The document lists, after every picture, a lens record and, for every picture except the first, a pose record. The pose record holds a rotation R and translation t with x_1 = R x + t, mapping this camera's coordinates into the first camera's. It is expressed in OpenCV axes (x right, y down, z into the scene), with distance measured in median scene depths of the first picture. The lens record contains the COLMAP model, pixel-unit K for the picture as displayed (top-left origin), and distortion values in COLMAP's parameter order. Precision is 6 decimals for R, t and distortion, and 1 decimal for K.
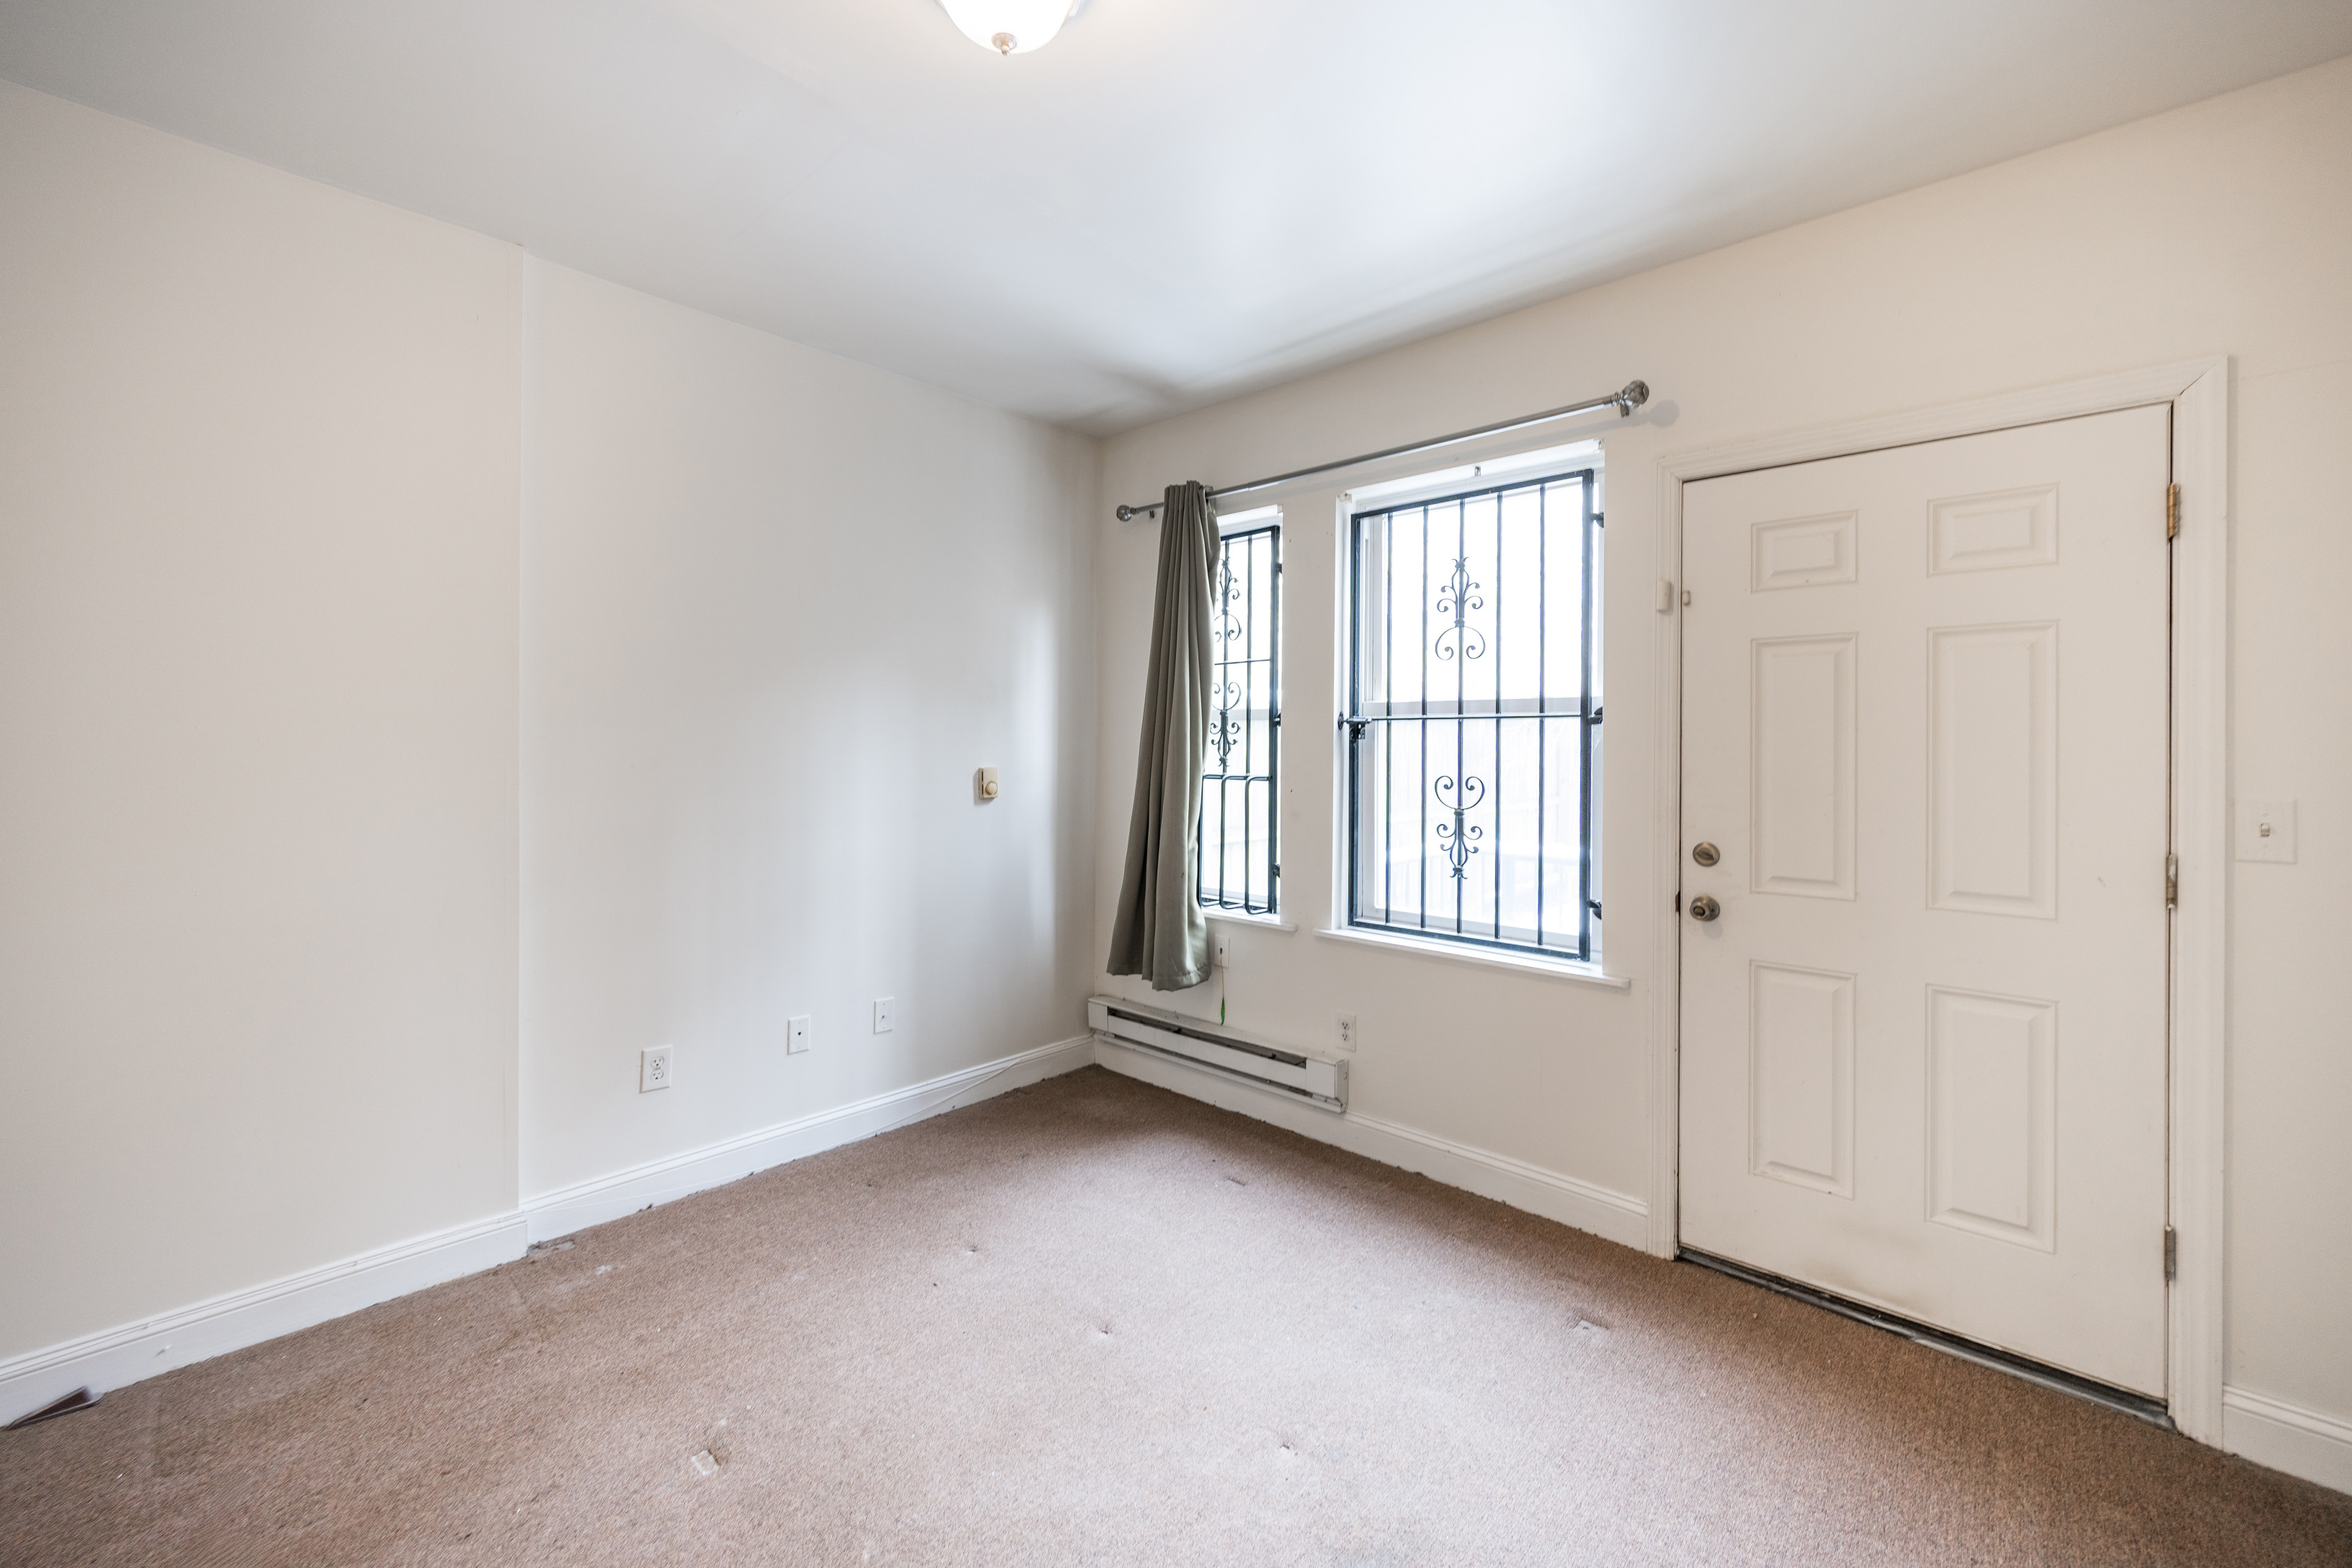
lens RADIAL K [[944.1, 0, 1194.9], [0, 944.1, 739.7], [0, 0, 1]] dist [0.000114, 0.000120]
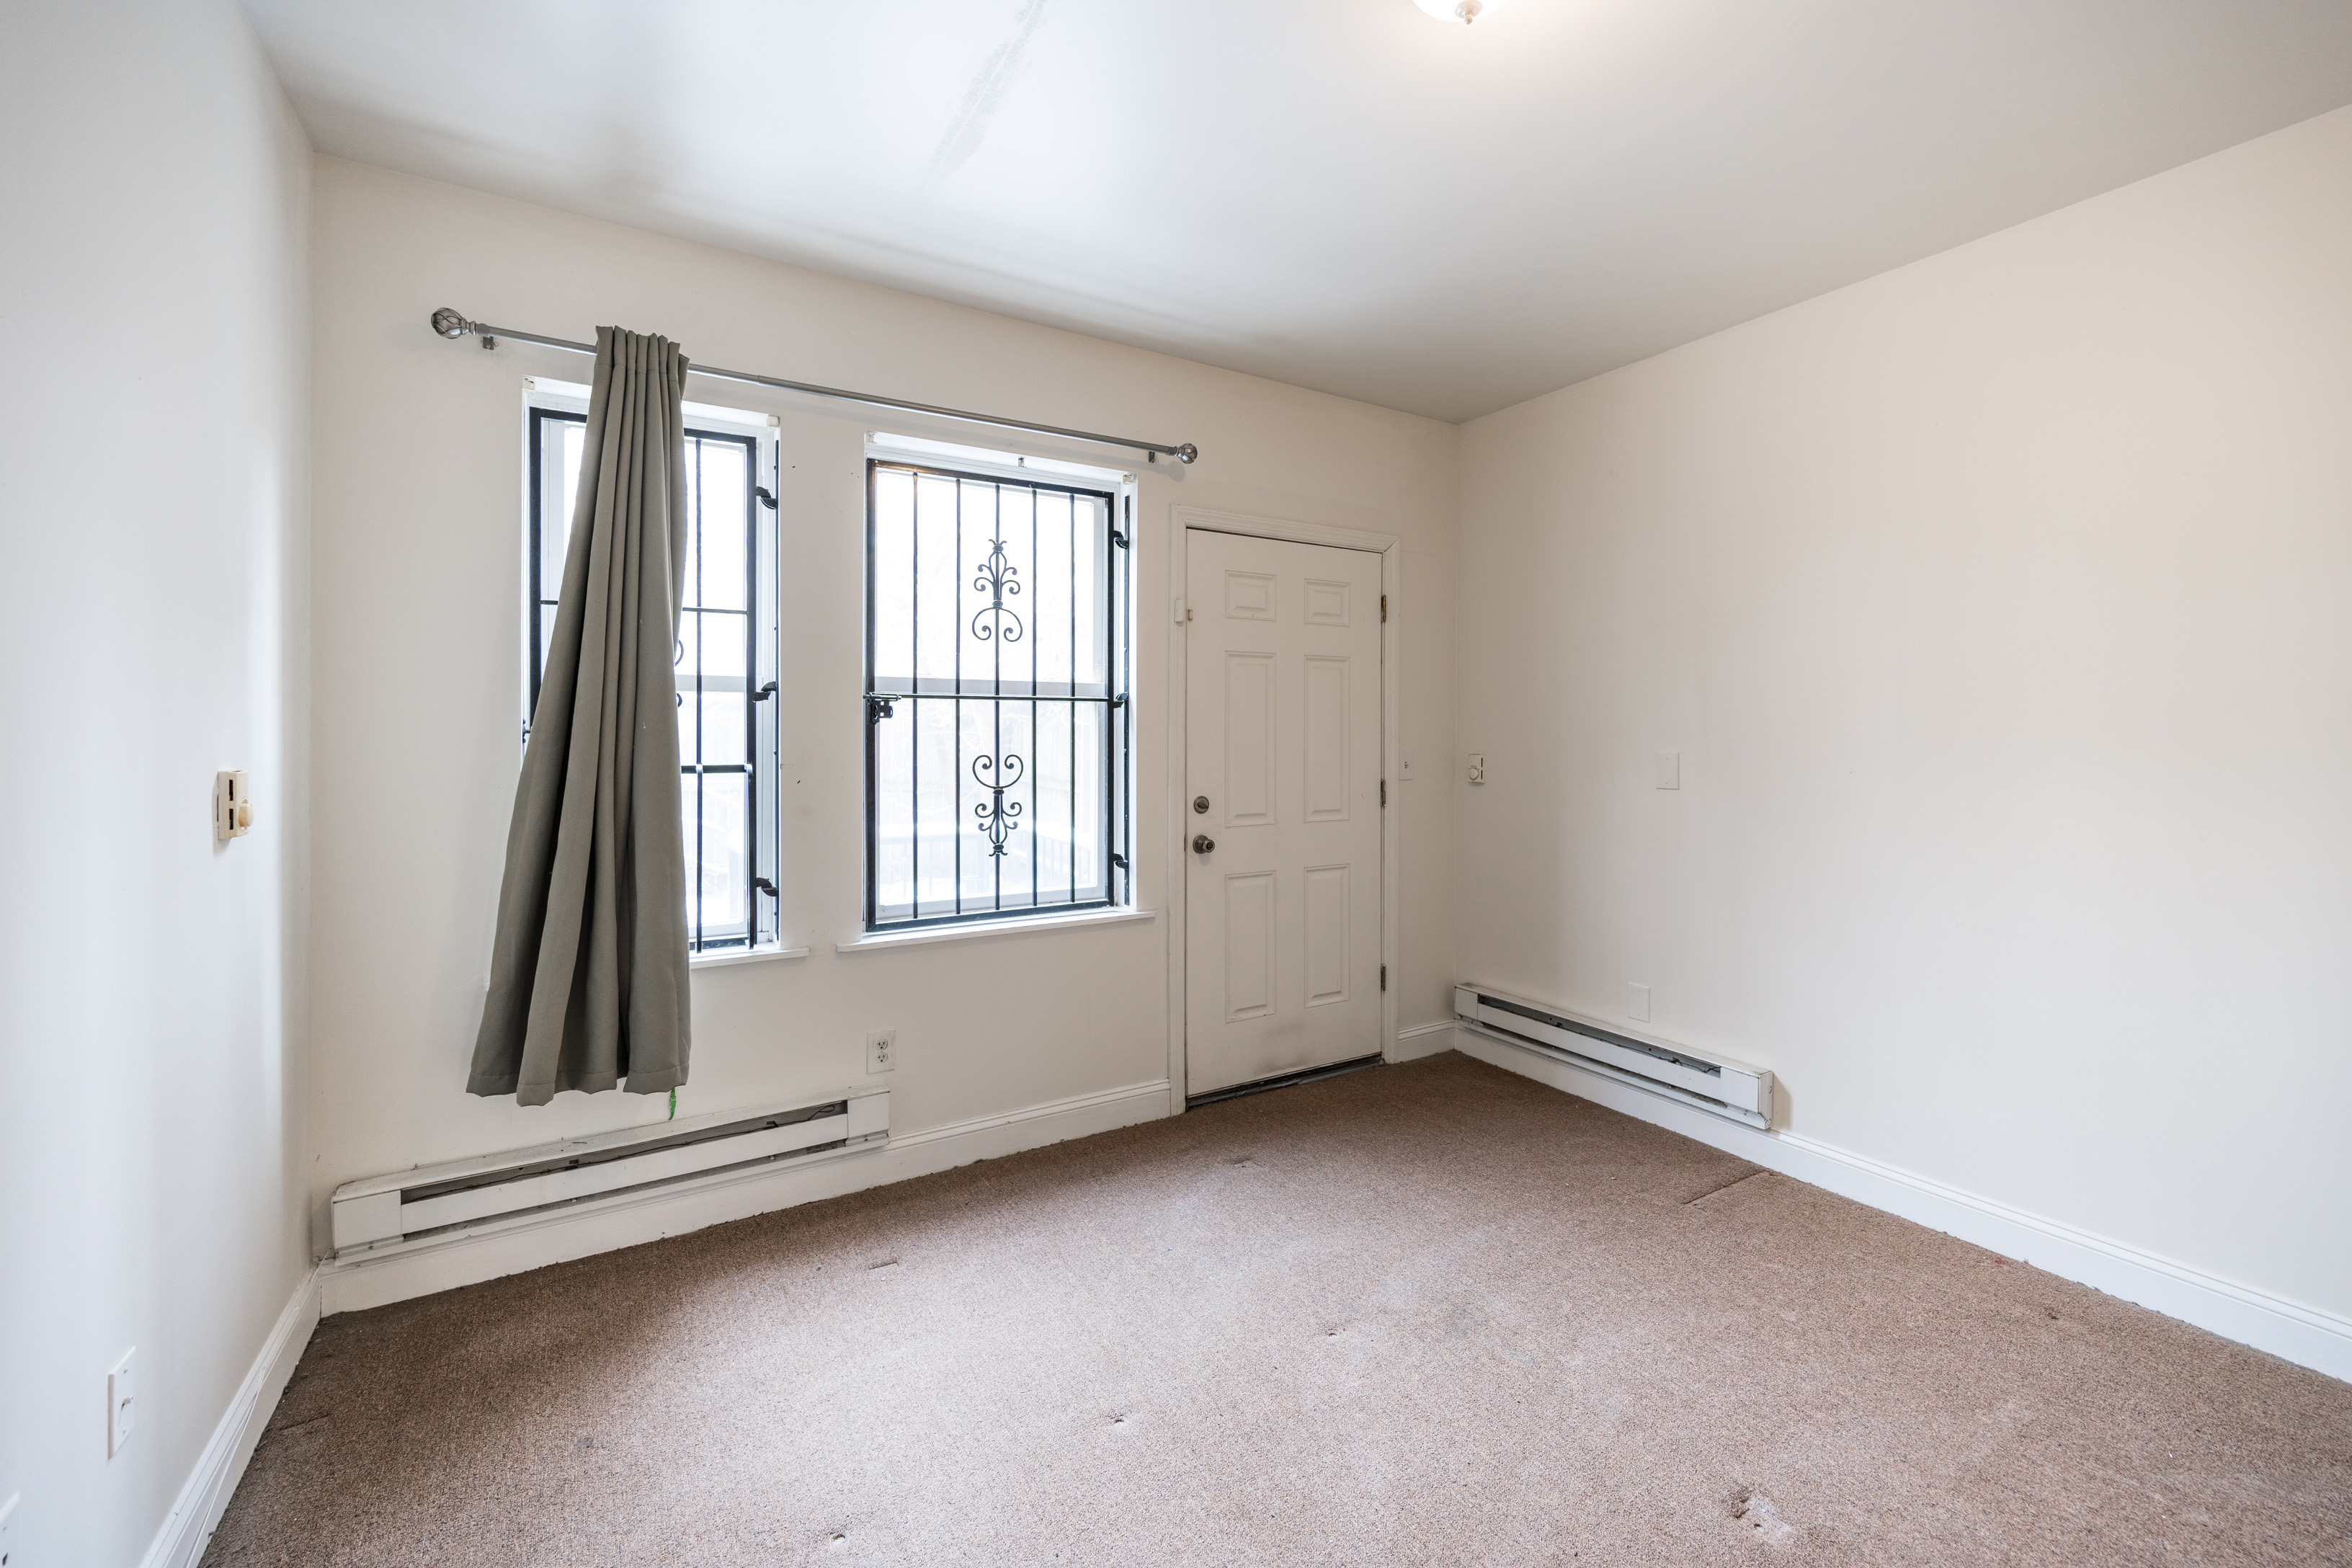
lens RADIAL K [[954.9, 0, 1174.6], [0, 954.9, 732.9], [0, 0, 1]] dist [-0.001441, -0.000143]
pose [[0.293708, -0.004612, 0.955884, -0.651912], [-0.005129, 0.999966, 0.006401, 0.006909], [-0.955881, -0.006783, 0.293675, 0.518791]]
